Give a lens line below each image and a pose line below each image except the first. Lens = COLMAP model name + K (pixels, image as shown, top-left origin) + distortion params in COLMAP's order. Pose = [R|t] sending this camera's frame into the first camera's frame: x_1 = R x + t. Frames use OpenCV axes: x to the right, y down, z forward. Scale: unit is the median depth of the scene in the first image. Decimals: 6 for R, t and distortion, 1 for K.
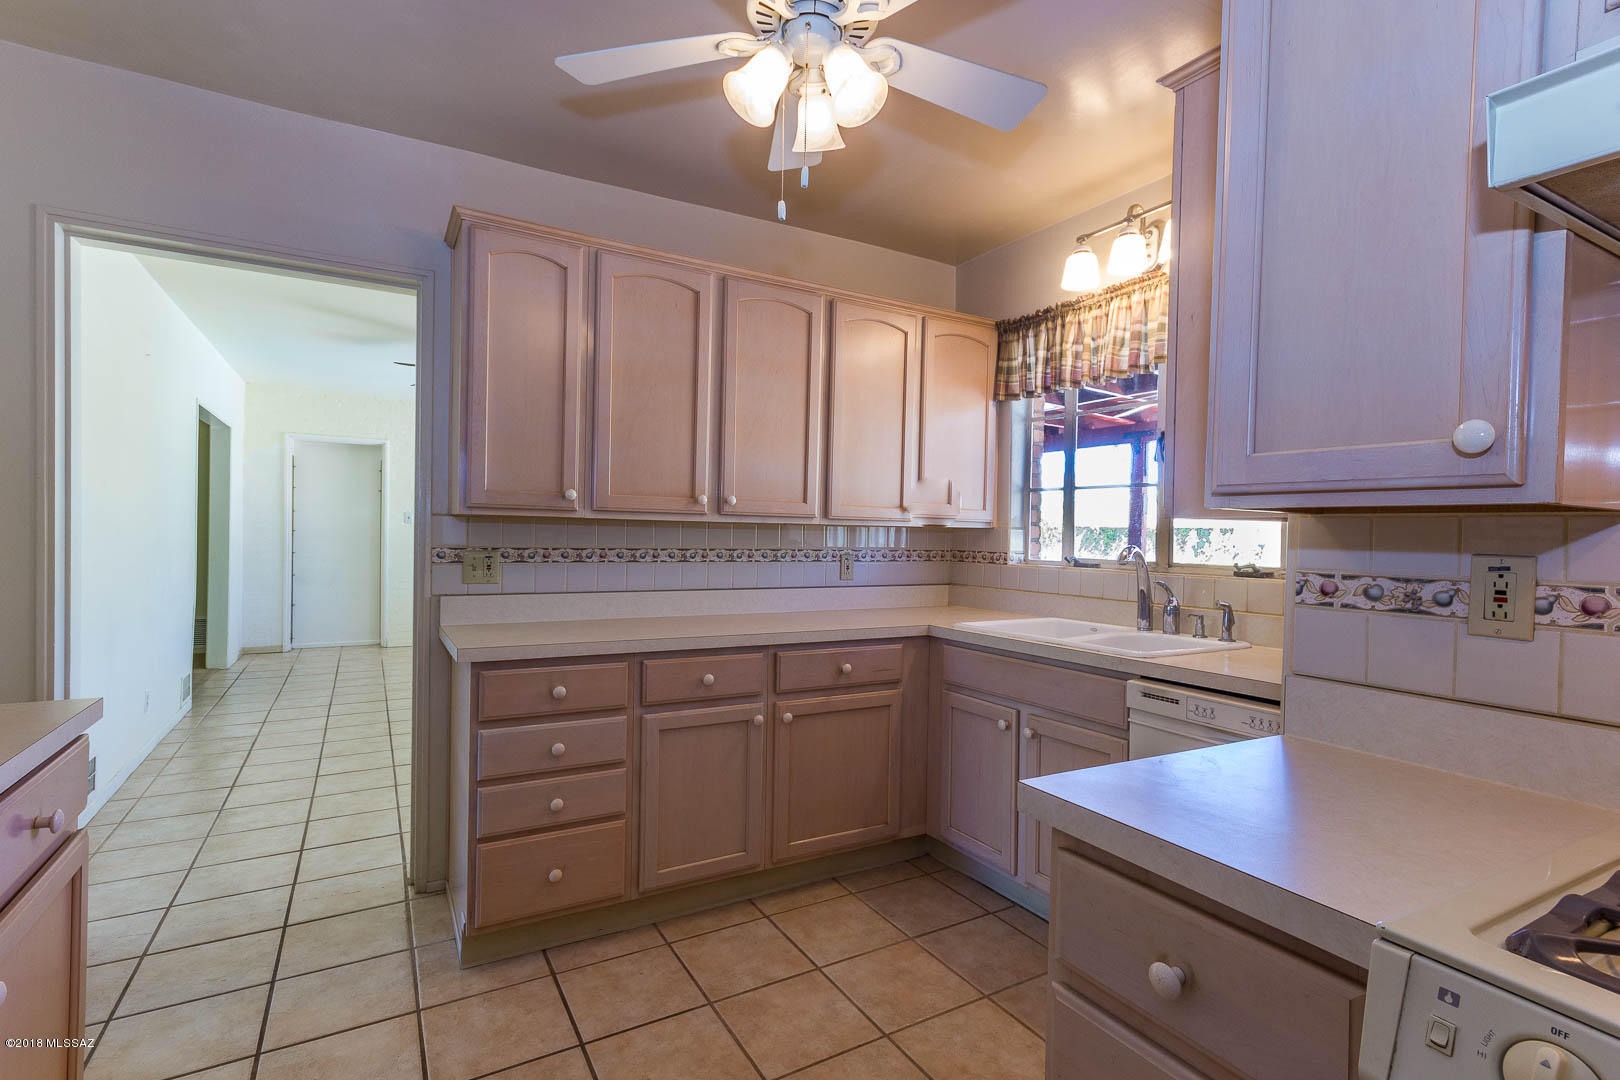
lens RADIAL K [[763.4, 0, 813.9], [0, 763.4, 542.0], [0, 0, 1]] dist [0.005481, 0.001038]
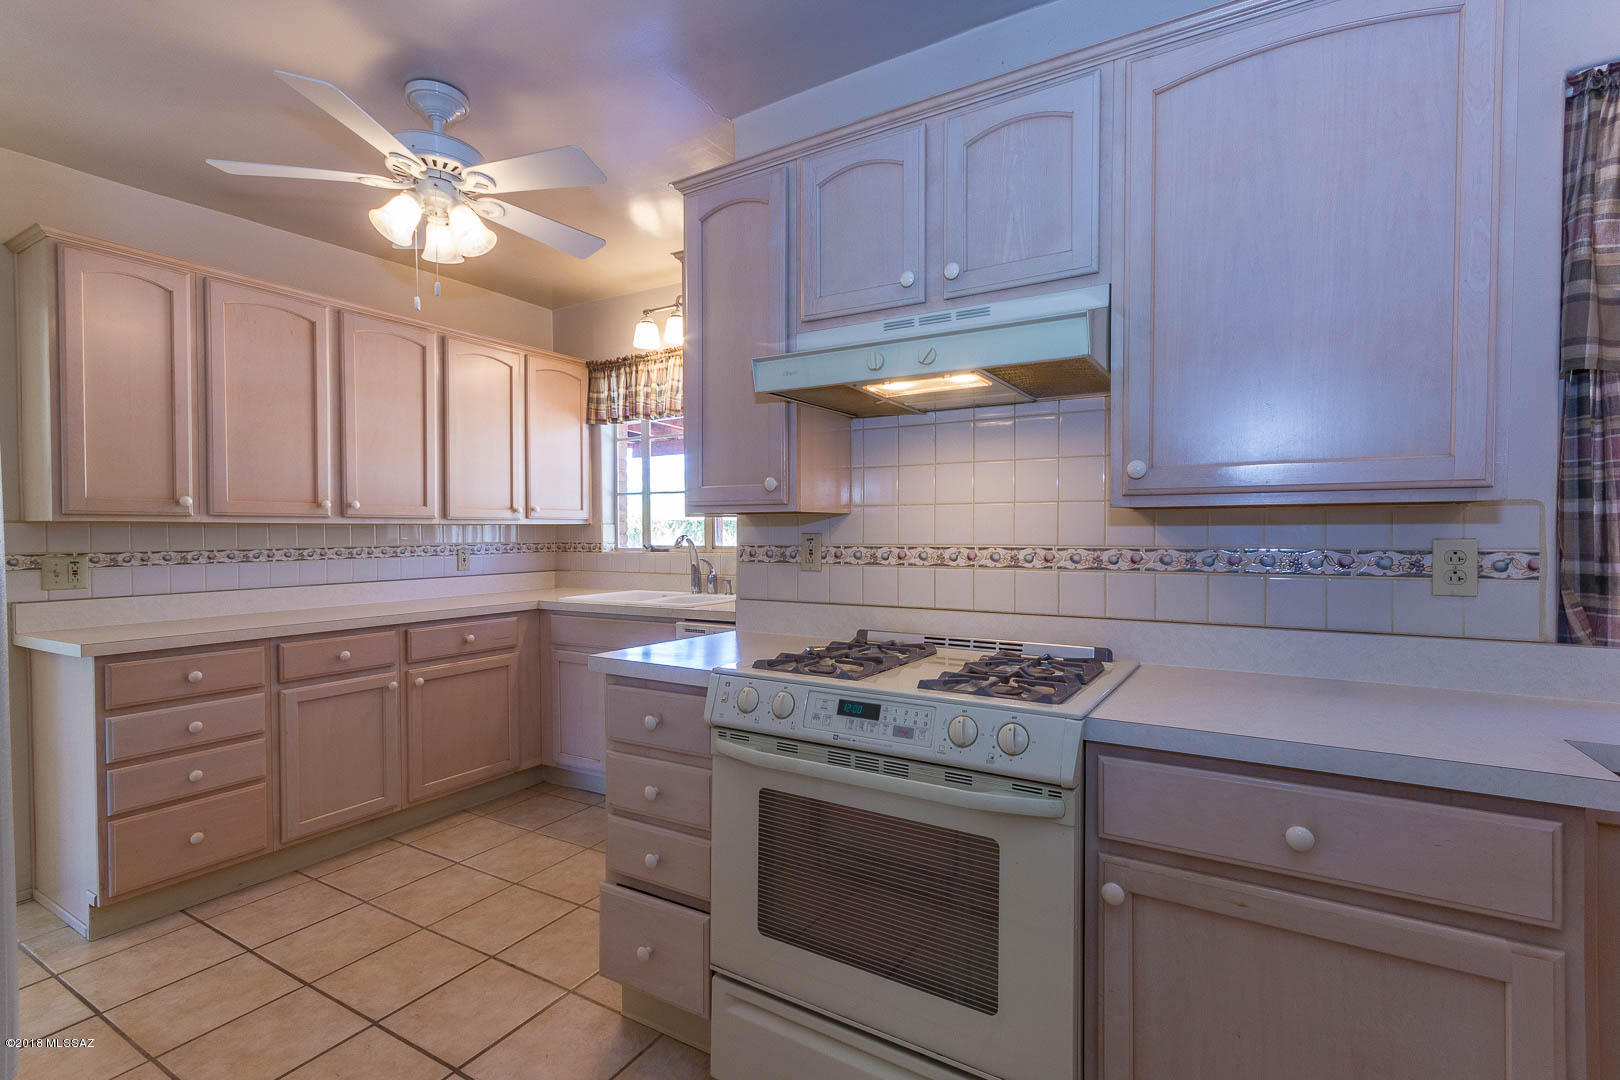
lens RADIAL K [[741.5, 0, 815.2], [0, 741.5, 544.1], [0, 0, 1]] dist [0.005585, 0.002371]
pose [[0.873761, -0.032554, 0.485264, -0.046568], [0.027216, 0.999467, 0.018045, 0.003820], [-0.485593, -0.002560, 0.874181, -0.325208]]
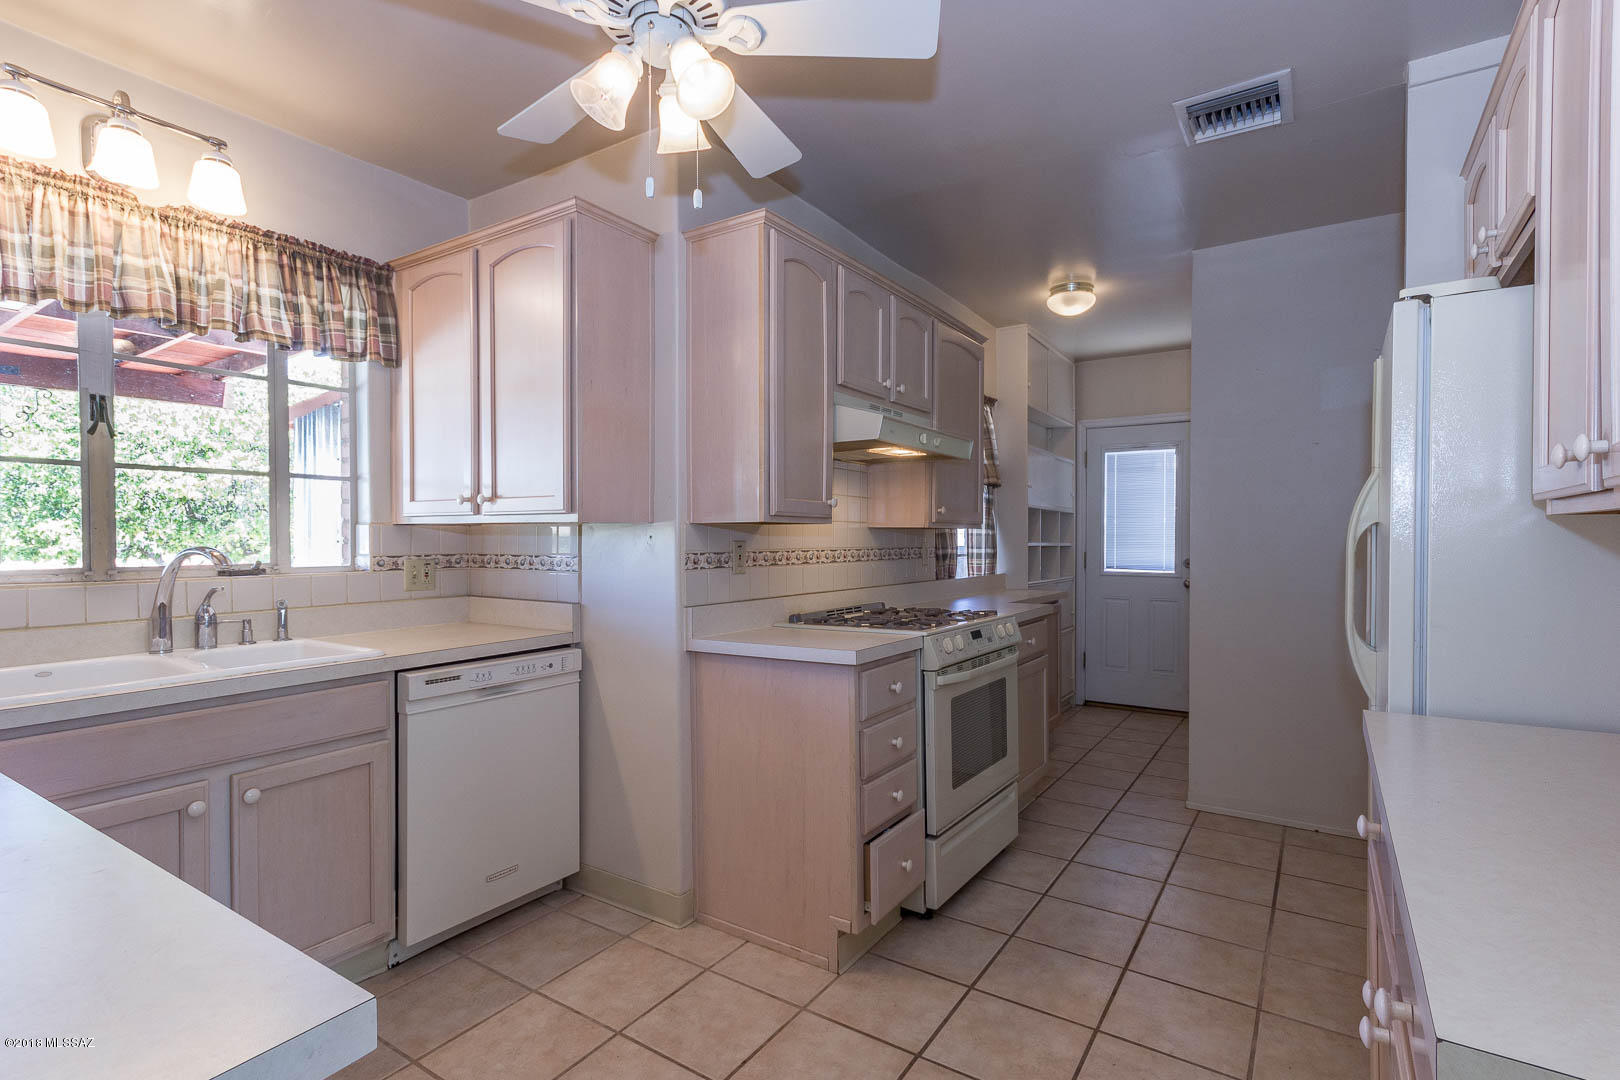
lens RADIAL K [[763.4, 0, 813.9], [0, 763.4, 542.0], [0, 0, 1]] dist [0.005481, 0.001038]
pose [[-0.442171, -0.025598, 0.896565, -0.558251], [0.001017, 0.999578, 0.029041, -0.020014], [-0.896930, 0.013753, -0.441959, 0.717278]]
